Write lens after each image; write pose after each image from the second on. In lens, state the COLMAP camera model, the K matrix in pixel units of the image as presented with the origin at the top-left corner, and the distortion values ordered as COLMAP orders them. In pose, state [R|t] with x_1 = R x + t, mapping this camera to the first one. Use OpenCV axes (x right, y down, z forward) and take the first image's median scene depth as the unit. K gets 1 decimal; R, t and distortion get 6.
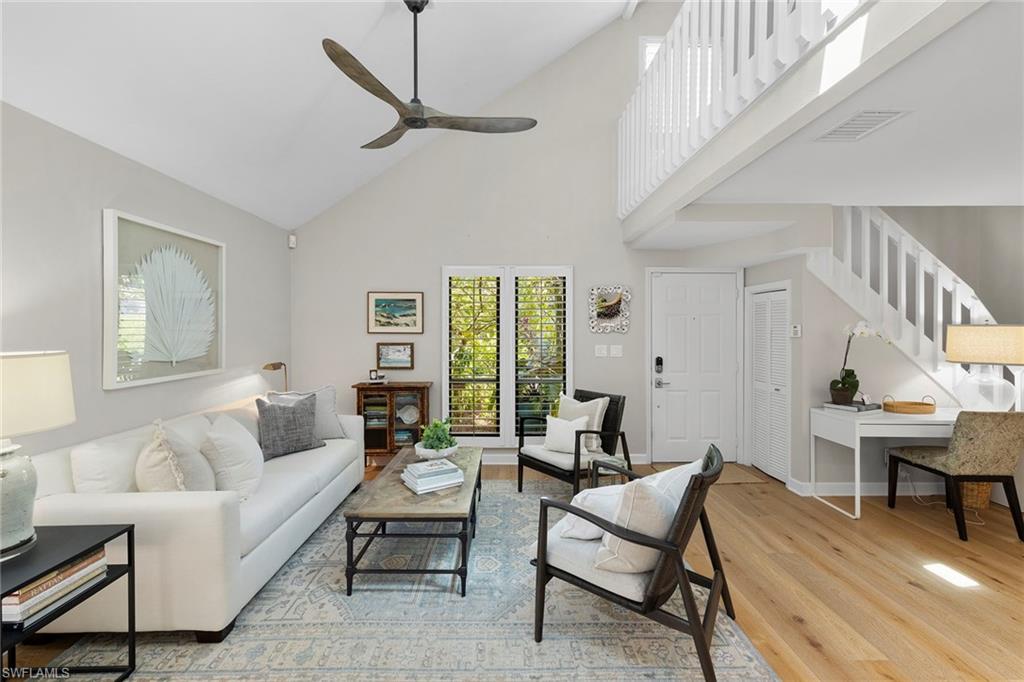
lens RADIAL K [[442.7, 0, 507.9], [0, 442.7, 331.4], [0, 0, 1]] dist [-0.000654, -0.000397]
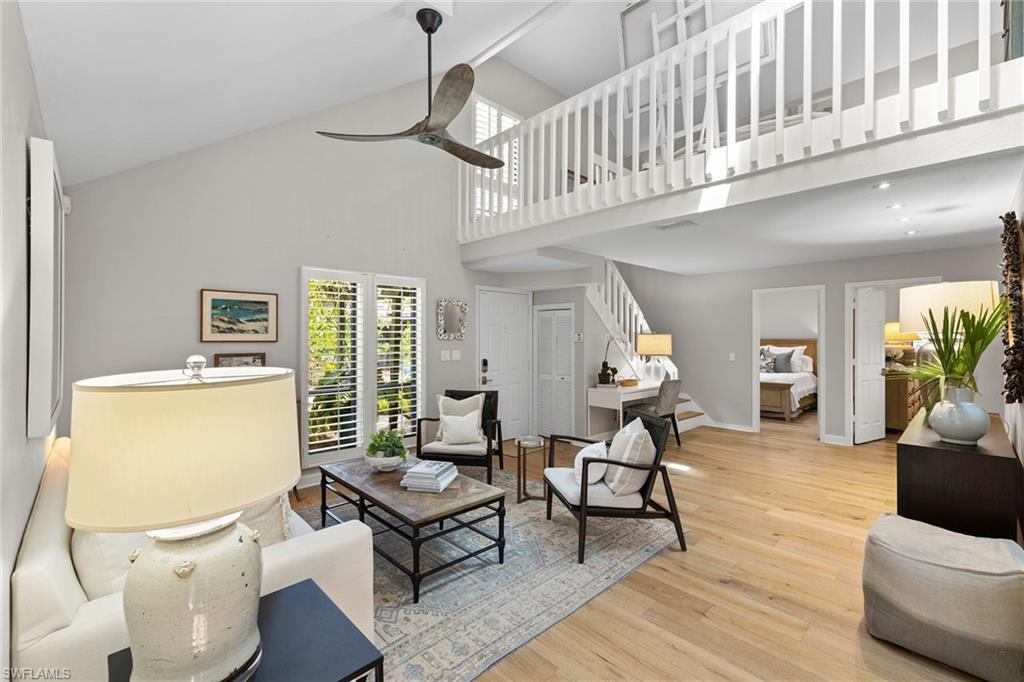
lens RADIAL K [[442.7, 0, 505.1], [0, 442.7, 338.7], [0, 0, 1]] dist [-0.000654, -0.000397]
pose [[0.732357, -0.004966, 0.680903, -0.548905], [0.005051, 0.999986, 0.001861, -0.000807], [-0.680903, 0.002077, 0.732371, 0.079742]]
